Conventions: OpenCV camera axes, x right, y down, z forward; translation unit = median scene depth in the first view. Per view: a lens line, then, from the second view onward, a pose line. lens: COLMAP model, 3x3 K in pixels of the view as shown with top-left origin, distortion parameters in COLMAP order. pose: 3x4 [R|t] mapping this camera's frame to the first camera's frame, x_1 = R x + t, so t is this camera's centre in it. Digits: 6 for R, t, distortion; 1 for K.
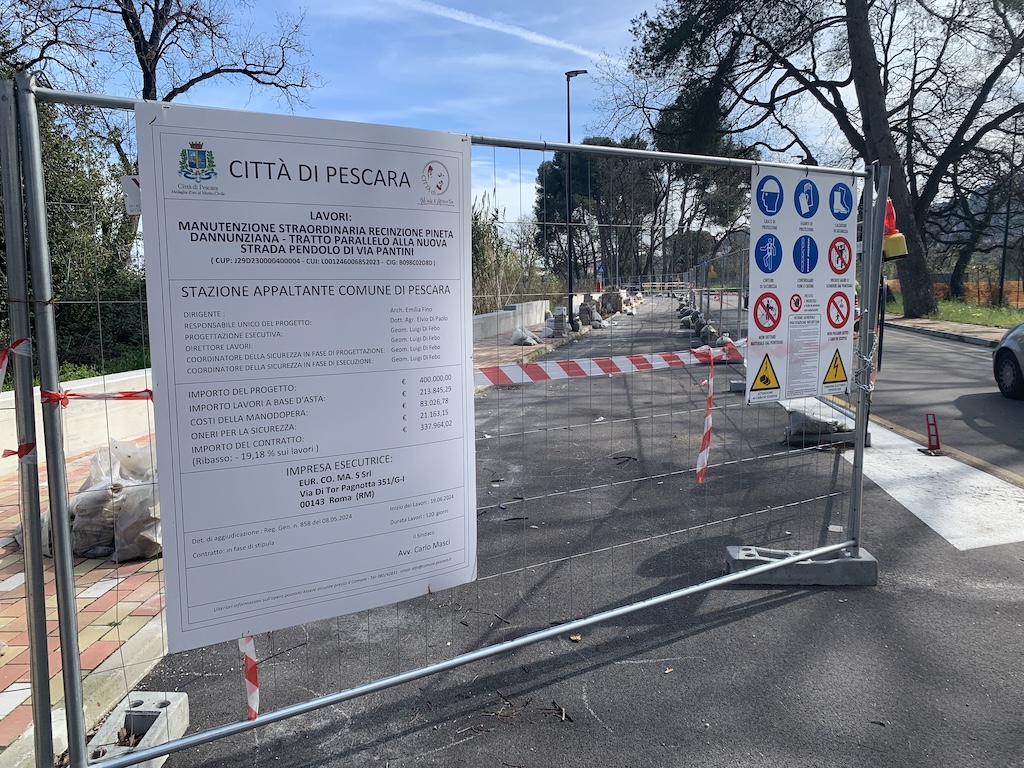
lens RADIAL K [[781.3, 0, 524.9], [0, 781.3, 371.5], [0, 0, 1]] dist [0.053427, -0.052605]
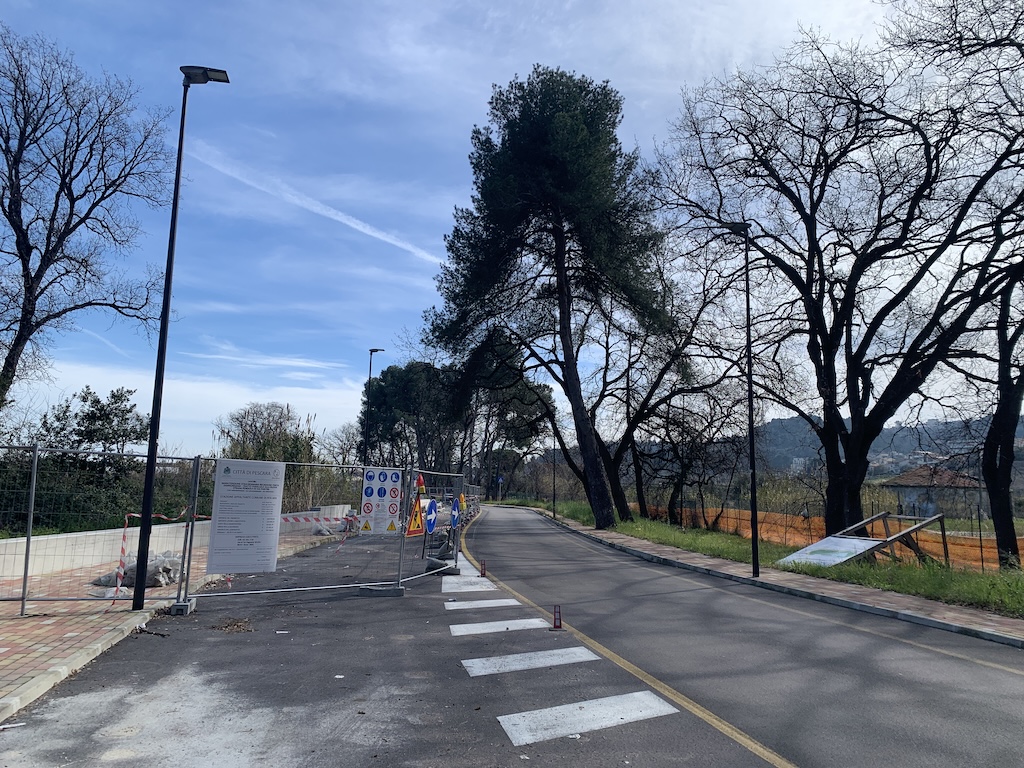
lens RADIAL K [[781.3, 0, 524.9], [0, 781.3, 371.5], [0, 0, 1]] dist [0.053427, -0.052605]
pose [[0.974712, 0.082299, 0.207757, 0.021012], [-0.025019, 0.964057, -0.264515, 0.025037], [-0.222059, 0.252628, 0.941737, -0.266870]]
